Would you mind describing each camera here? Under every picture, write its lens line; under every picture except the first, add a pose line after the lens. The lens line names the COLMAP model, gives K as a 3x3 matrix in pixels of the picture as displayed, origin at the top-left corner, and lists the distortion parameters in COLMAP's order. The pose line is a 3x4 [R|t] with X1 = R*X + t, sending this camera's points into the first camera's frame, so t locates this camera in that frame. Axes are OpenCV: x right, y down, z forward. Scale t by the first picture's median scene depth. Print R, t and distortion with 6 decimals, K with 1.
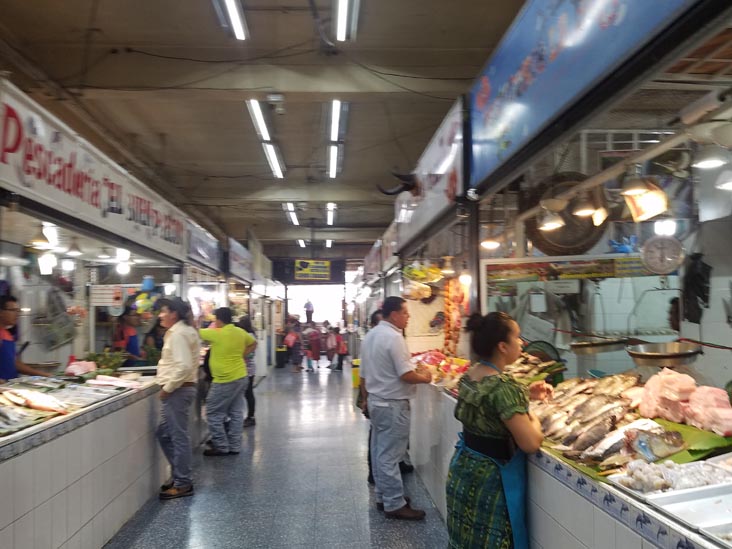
lens RADIAL K [[564.9, 0, 366.0], [0, 564.9, 274.5], [0, 0, 1]] dist [0.005030, 0.002529]
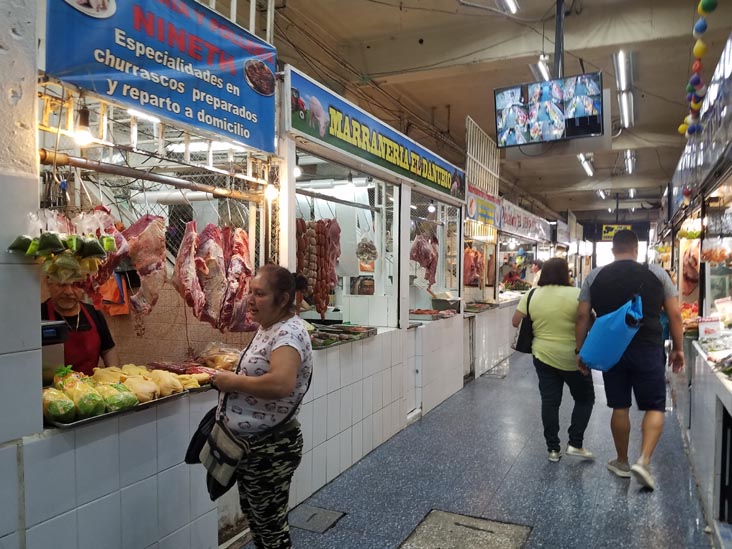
lens RADIAL K [[564.9, 0, 366.0], [0, 564.9, 274.5], [0, 0, 1]] dist [0.005030, 0.002529]
pose [[0.862137, 0.051524, -0.504049, 0.089556], [-0.001296, 0.995037, 0.099497, -0.051772], [0.506674, -0.085127, 0.857925, -0.536271]]
